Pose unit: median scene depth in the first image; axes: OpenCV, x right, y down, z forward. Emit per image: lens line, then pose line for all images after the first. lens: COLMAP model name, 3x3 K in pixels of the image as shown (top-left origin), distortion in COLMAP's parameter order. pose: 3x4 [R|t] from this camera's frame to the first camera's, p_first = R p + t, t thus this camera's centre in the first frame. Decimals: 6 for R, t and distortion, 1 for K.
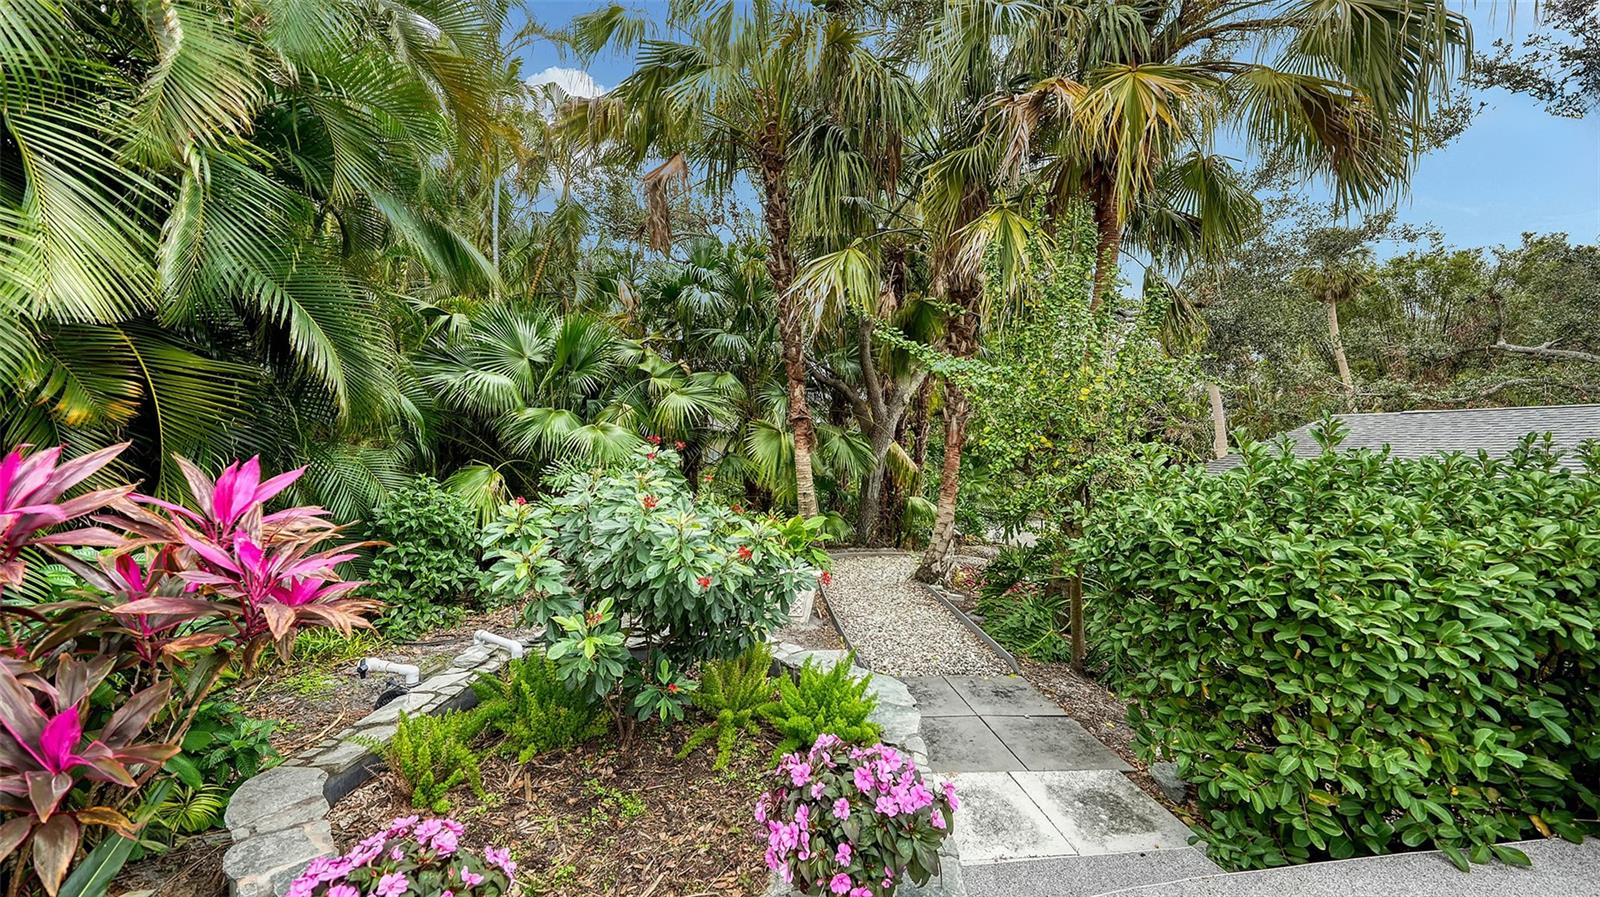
lens RADIAL K [[556.8, 0, 818.9], [0, 556.8, 443.9], [0, 0, 1]] dist [-0.006312, 0.000095]
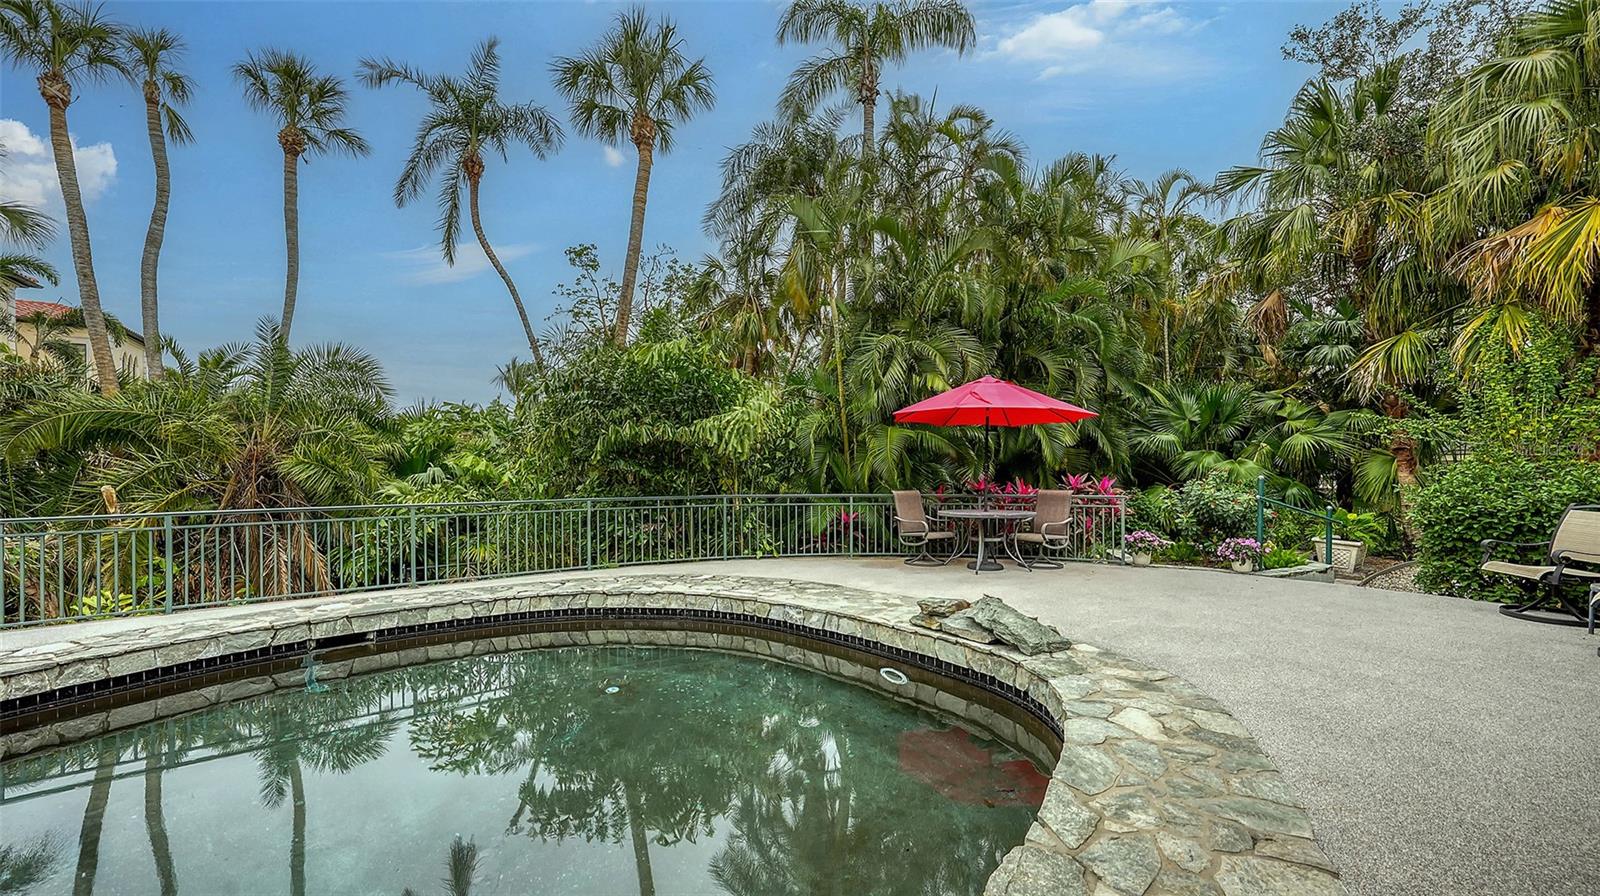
lens RADIAL K [[588.9, 0, 808.8], [0, 588.9, 471.7], [0, 0, 1]] dist [-0.000538, 0.000019]
pose [[0.458778, -0.028416, -0.888096, 0.527397], [0.020232, 0.999563, -0.021531, 0.010432], [0.888321, -0.008090, 0.459153, -0.825537]]
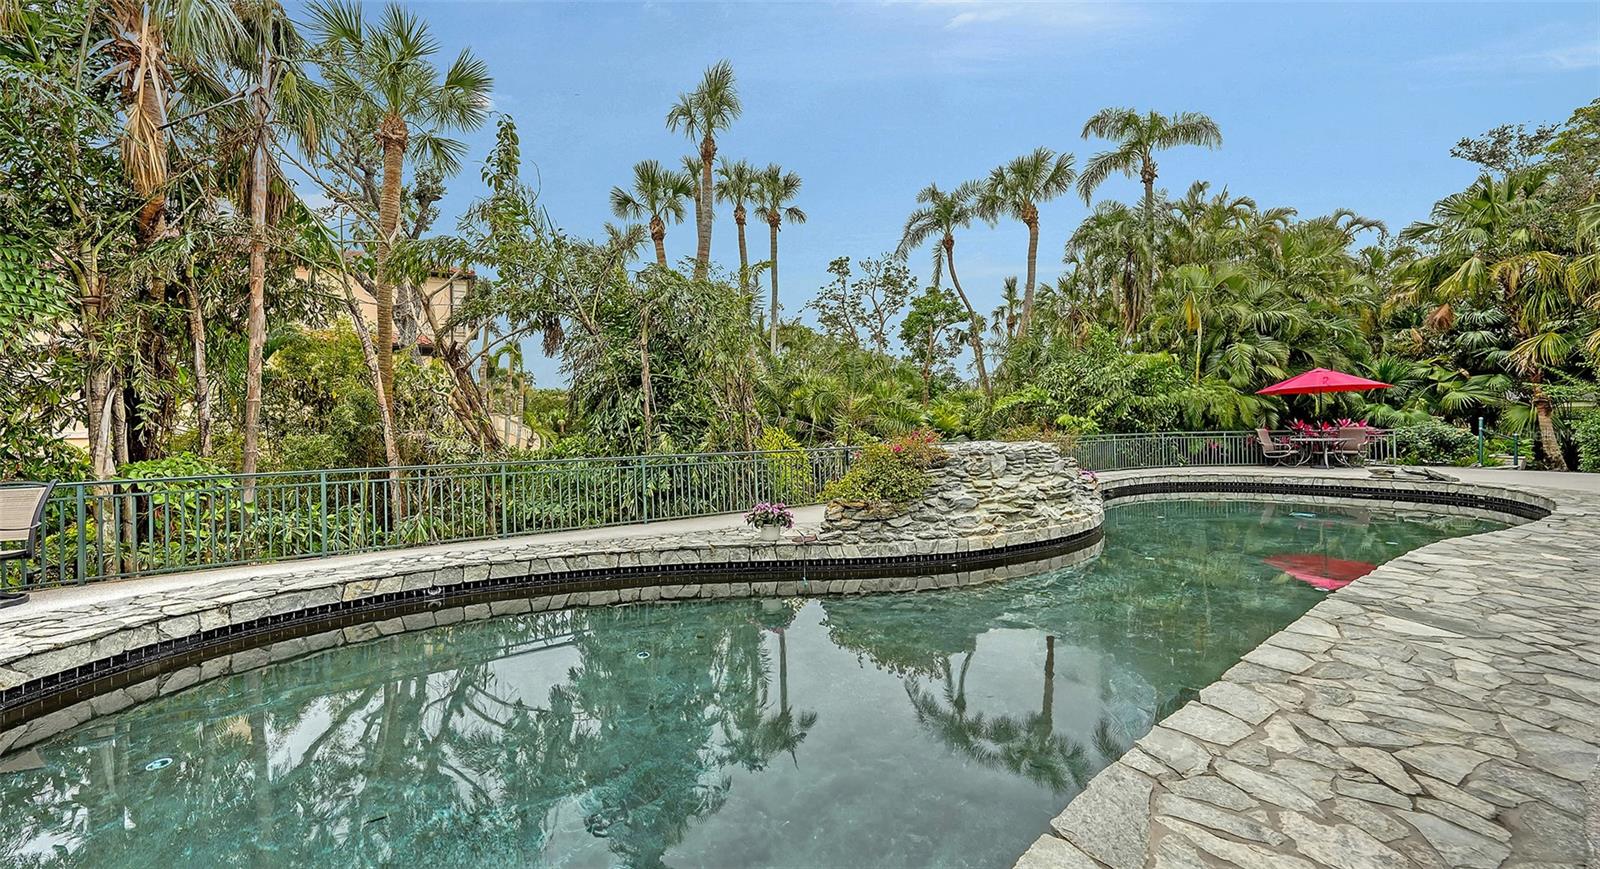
lens RADIAL K [[593.0, 0, 755.1], [0, 593.0, 438.8], [0, 0, 1]] dist [-0.033957, 0.008745]
pose [[0.387646, -0.024758, -0.921476, 0.793898], [0.035790, 0.999290, -0.011792, 0.020491], [0.921113, -0.028408, 0.388256, -2.541431]]
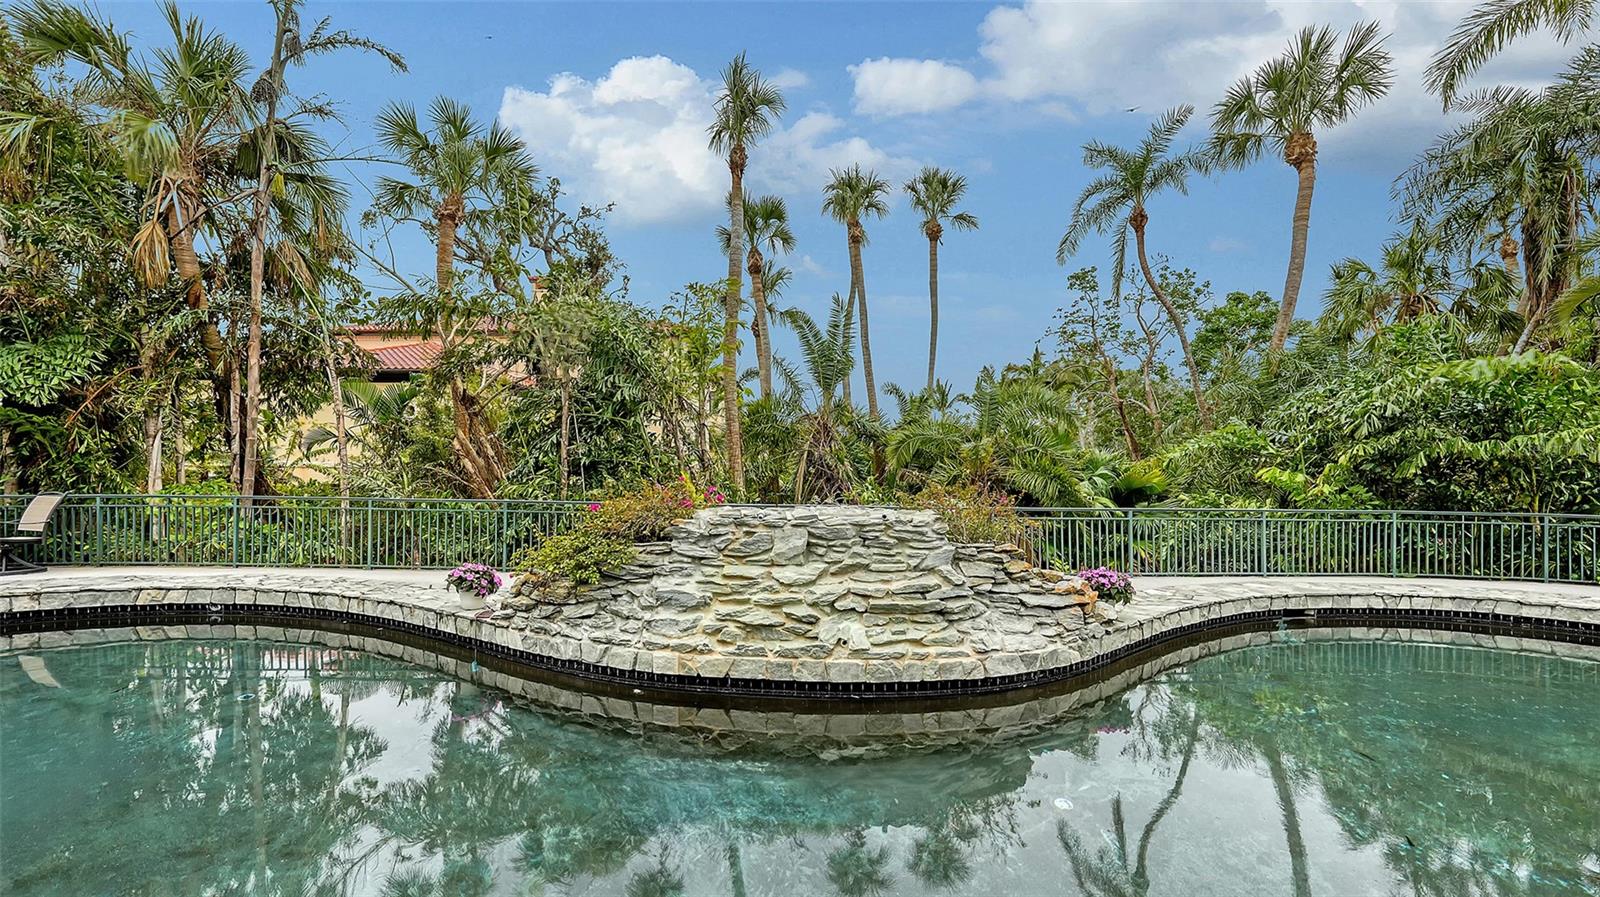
lens RADIAL K [[578.7, 0, 736.2], [0, 578.7, 486.1], [0, 0, 1]] dist [-0.018643, 0.000139]
pose [[-0.136407, -0.016501, -0.990515, 0.621990], [-0.016652, 0.999758, -0.014361, 0.016031], [0.990513, 0.014535, -0.136649, -1.642183]]
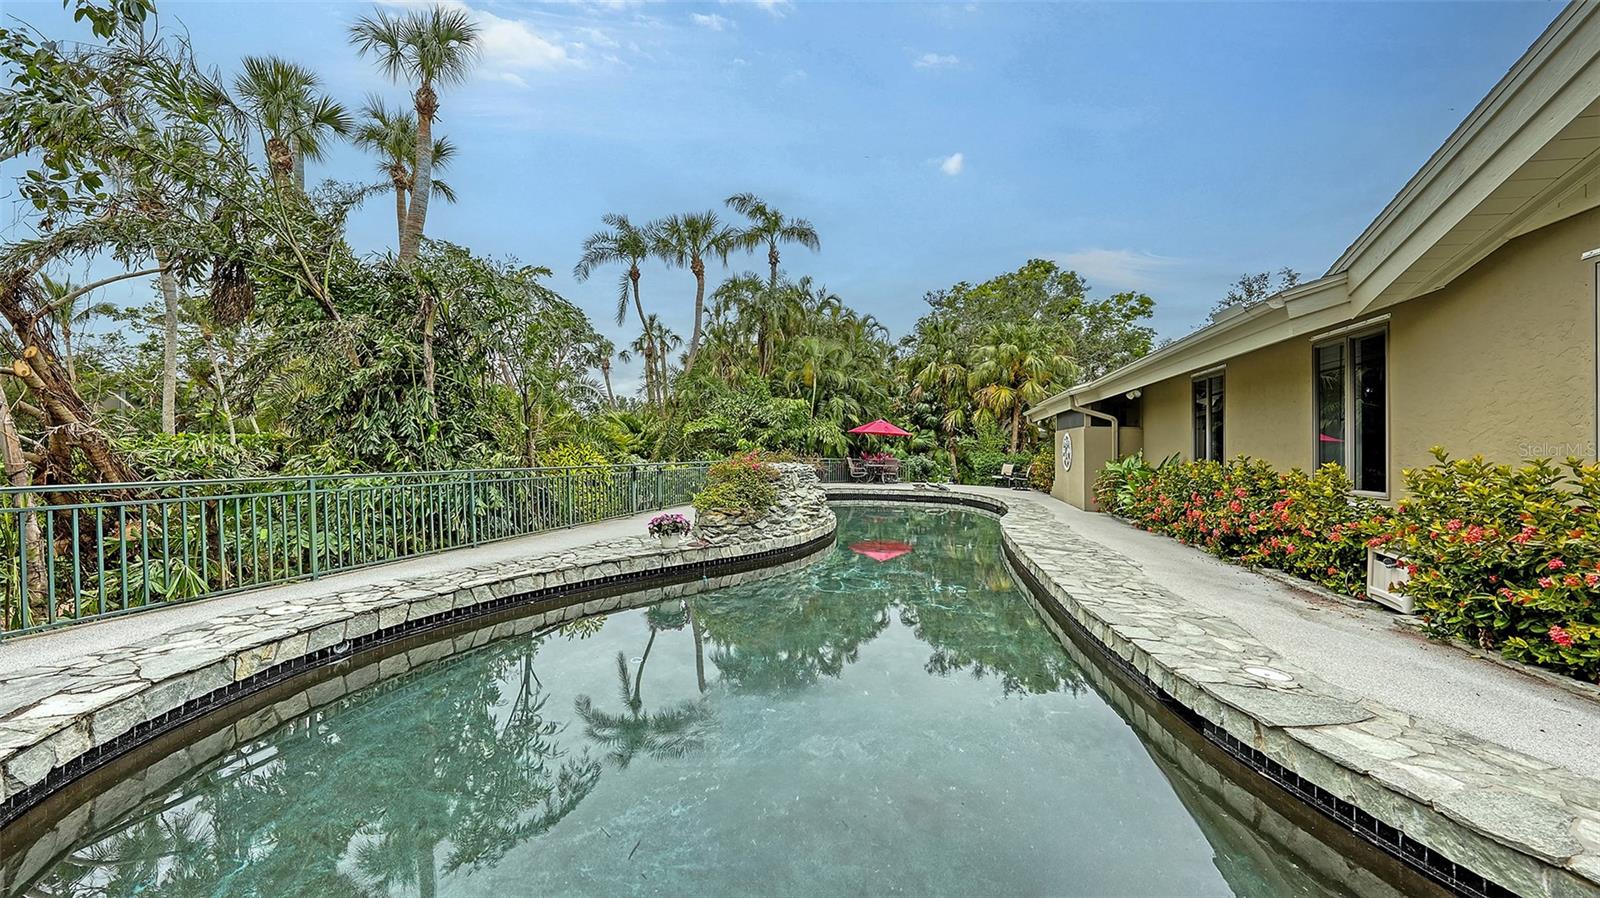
lens RADIAL K [[597.6, 0, 809.0], [0, 597.6, 455.8], [0, 0, 1]] dist [-0.000801, -0.000166]
pose [[0.933202, -0.004564, -0.359324, 0.512088], [0.005629, 0.999982, 0.001918, 0.009140], [0.359309, -0.003812, 0.933211, -3.088388]]
